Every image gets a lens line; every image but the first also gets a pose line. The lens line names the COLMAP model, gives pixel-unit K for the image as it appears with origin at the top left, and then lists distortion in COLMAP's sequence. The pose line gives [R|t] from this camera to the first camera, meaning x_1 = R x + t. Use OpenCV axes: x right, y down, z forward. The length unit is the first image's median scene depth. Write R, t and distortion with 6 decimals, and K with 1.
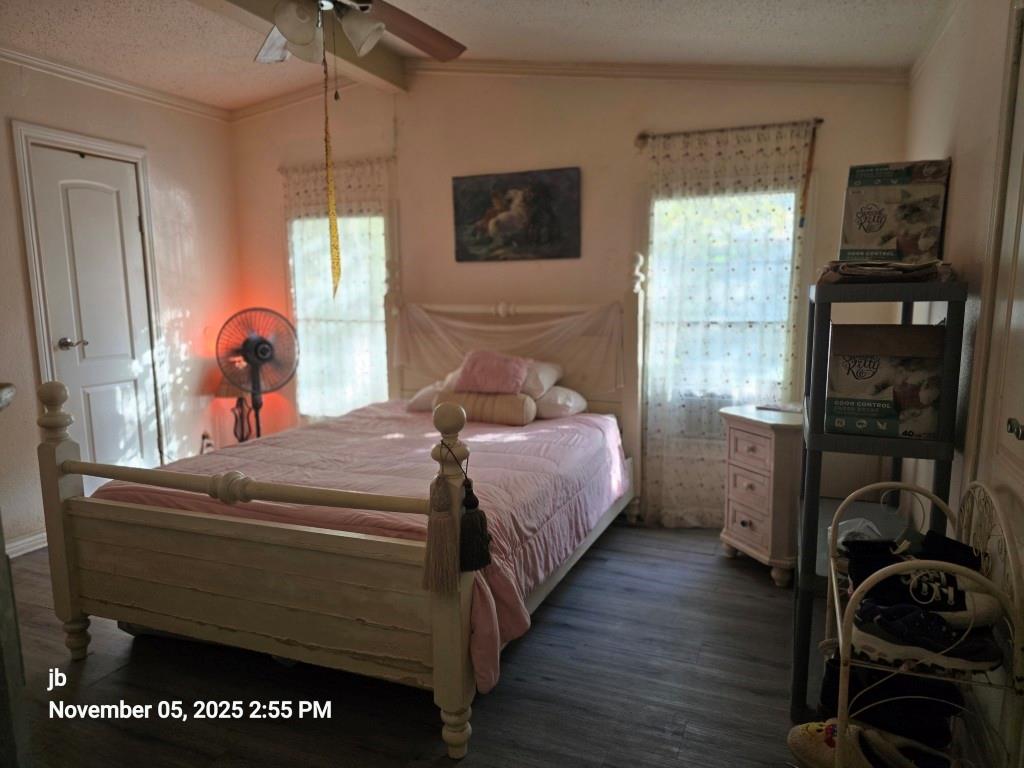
lens RADIAL K [[685.4, 0, 514.3], [0, 685.4, 392.3], [0, 0, 1]] dist [0.050265, -0.041338]
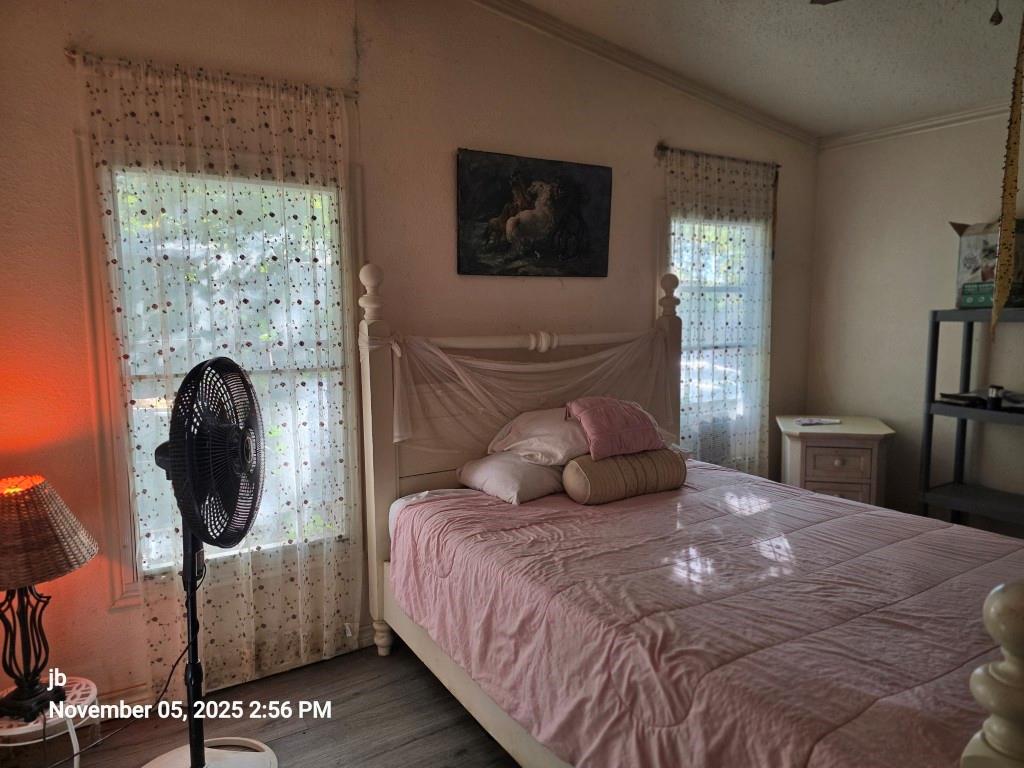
lens RADIAL K [[685.4, 0, 514.3], [0, 685.4, 392.3], [0, 0, 1]] dist [0.050265, -0.041338]
pose [[0.585755, -0.089729, 0.805506, -0.636427], [0.125747, 0.991879, 0.019048, -0.085497], [-0.800674, 0.090133, 0.592282, 0.598207]]
